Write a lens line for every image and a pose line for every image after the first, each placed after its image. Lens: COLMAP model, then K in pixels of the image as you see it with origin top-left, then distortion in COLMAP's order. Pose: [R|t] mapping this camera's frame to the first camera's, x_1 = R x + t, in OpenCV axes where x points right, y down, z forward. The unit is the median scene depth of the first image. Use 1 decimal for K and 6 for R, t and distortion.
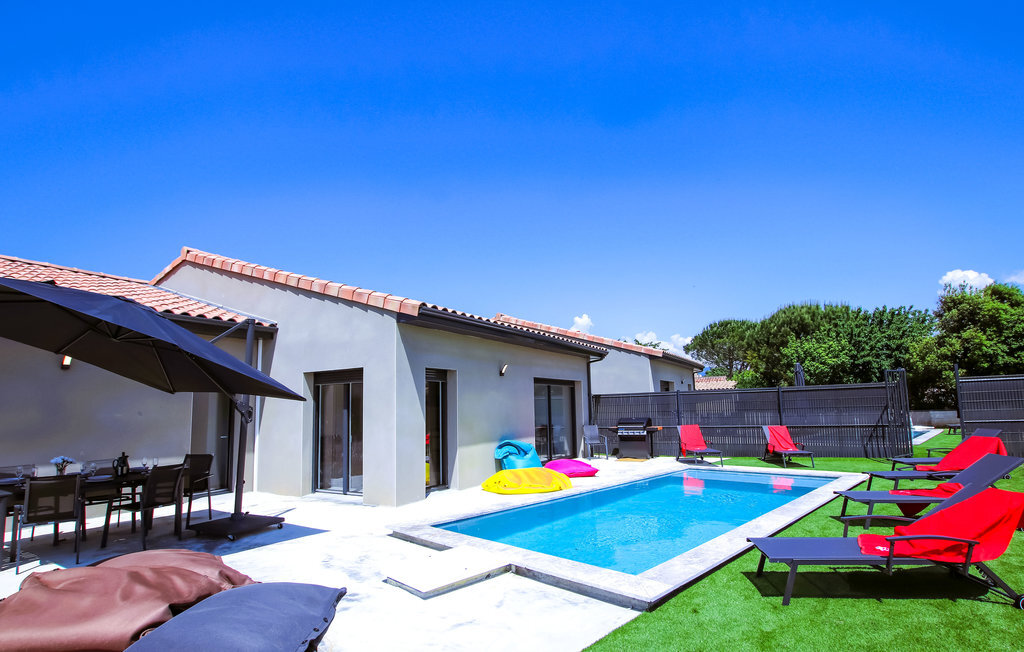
lens RADIAL K [[522.4, 0, 512.0], [0, 522.4, 326.0], [0, 0, 1]] dist [-0.014328, 0.000138]
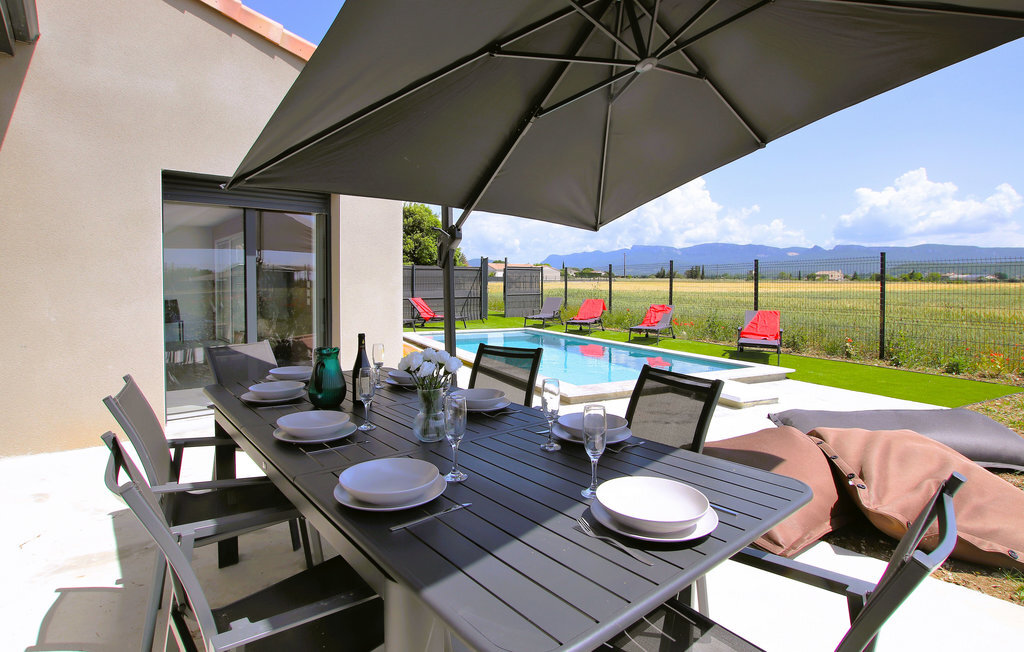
lens RADIAL K [[522.4, 0, 512.0], [0, 522.4, 326.0], [0, 0, 1]] dist [-0.014328, 0.000138]
pose [[0.304059, -0.048441, 0.951421, -0.388002], [-0.154499, 0.982978, 0.099423, 0.070692], [-0.940042, -0.177224, 0.291399, 0.299569]]
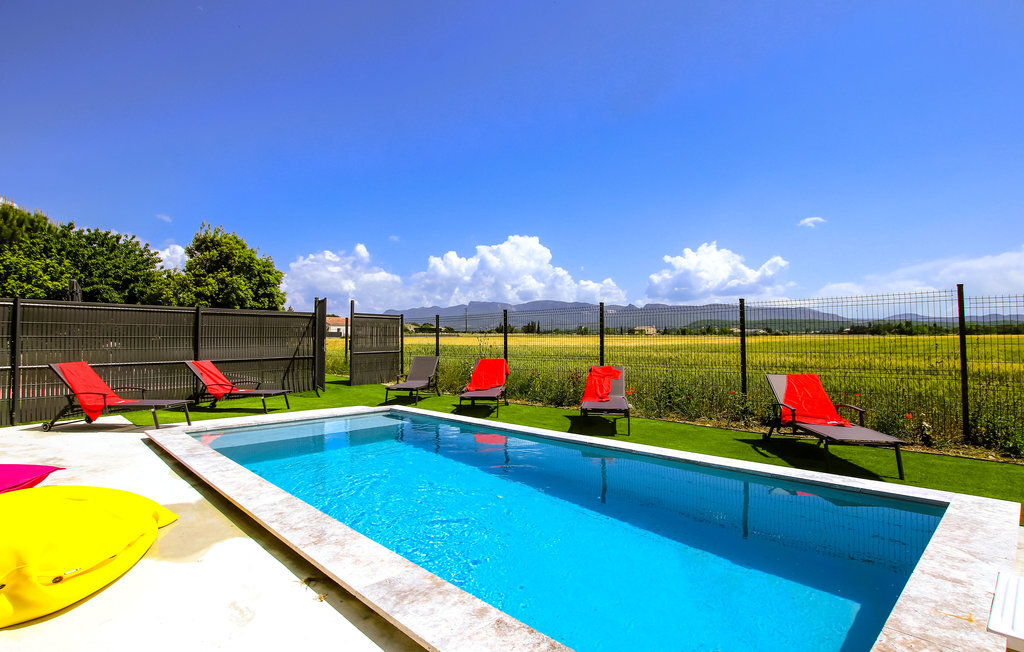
lens RADIAL K [[522.4, 0, 512.0], [0, 522.4, 326.0], [0, 0, 1]] dist [-0.014328, 0.000138]
pose [[0.003251, 0.052655, 0.998607, -0.147508], [-0.147975, 0.987644, -0.051595, 0.080818], [-0.988986, -0.147601, 0.011002, 0.394342]]
